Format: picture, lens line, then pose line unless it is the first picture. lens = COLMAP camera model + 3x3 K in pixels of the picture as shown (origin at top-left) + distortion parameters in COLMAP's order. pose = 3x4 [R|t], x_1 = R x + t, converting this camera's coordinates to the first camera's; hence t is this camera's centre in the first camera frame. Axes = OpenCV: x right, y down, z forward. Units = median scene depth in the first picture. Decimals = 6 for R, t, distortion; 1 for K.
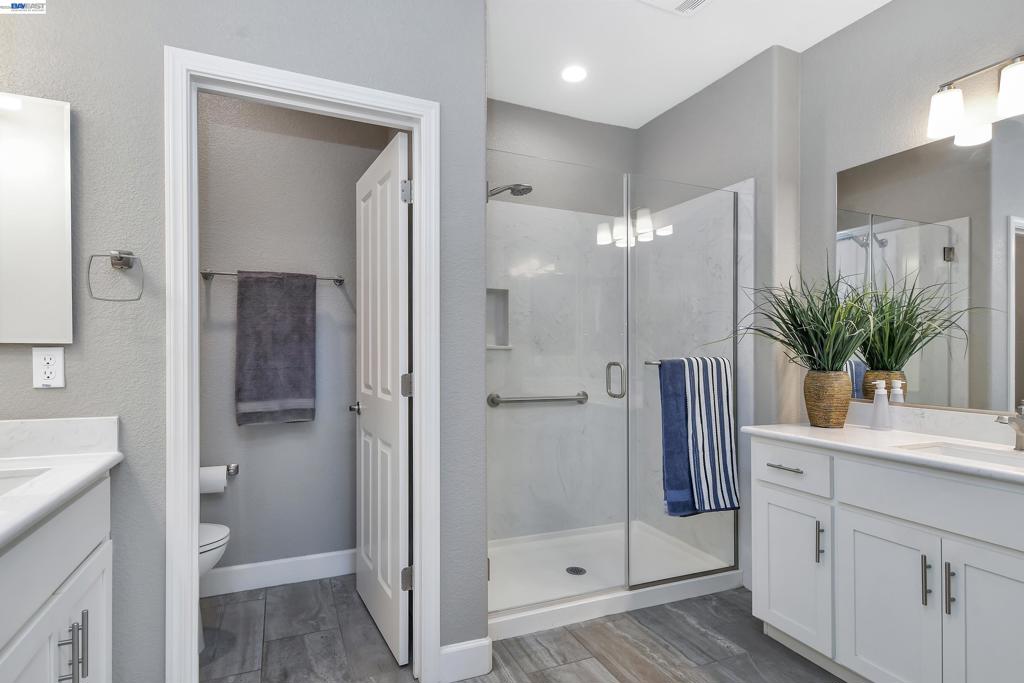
lens RADIAL K [[519.9, 0, 504.6], [0, 519.9, 353.3], [0, 0, 1]] dist [0.018706, -0.000049]
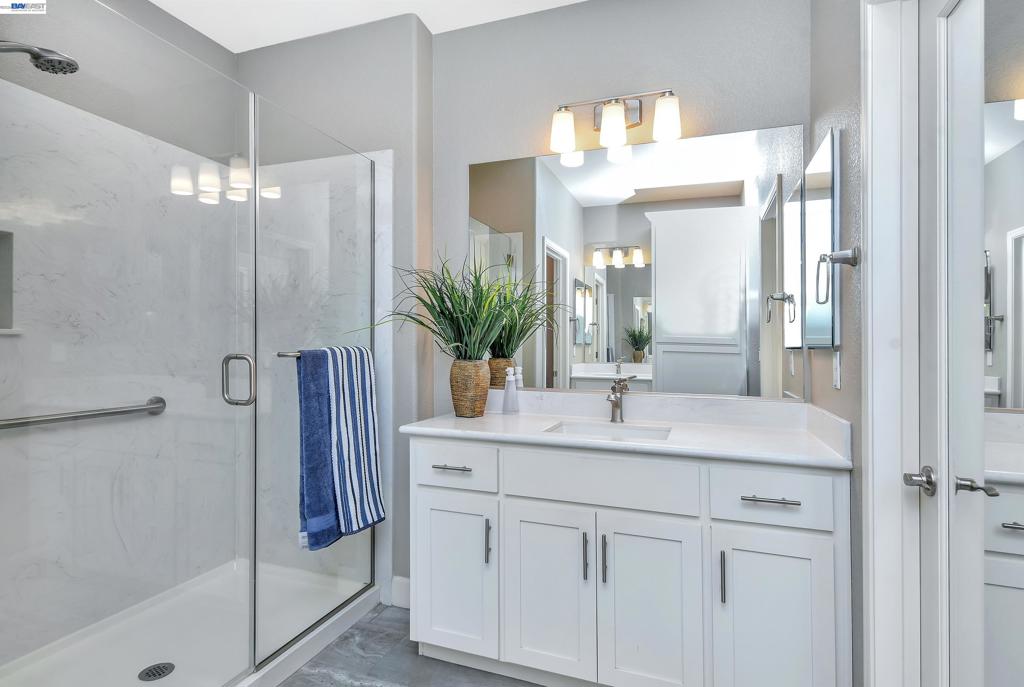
lens RADIAL K [[525.7, 0, 509.1], [0, 525.7, 339.1], [0, 0, 1]] dist [0.015224, -0.001196]
pose [[0.692059, 0.004570, 0.721826, -0.048487], [-0.000036, 0.999980, -0.006297, 0.000596], [-0.721841, 0.004332, 0.692046, 0.240076]]
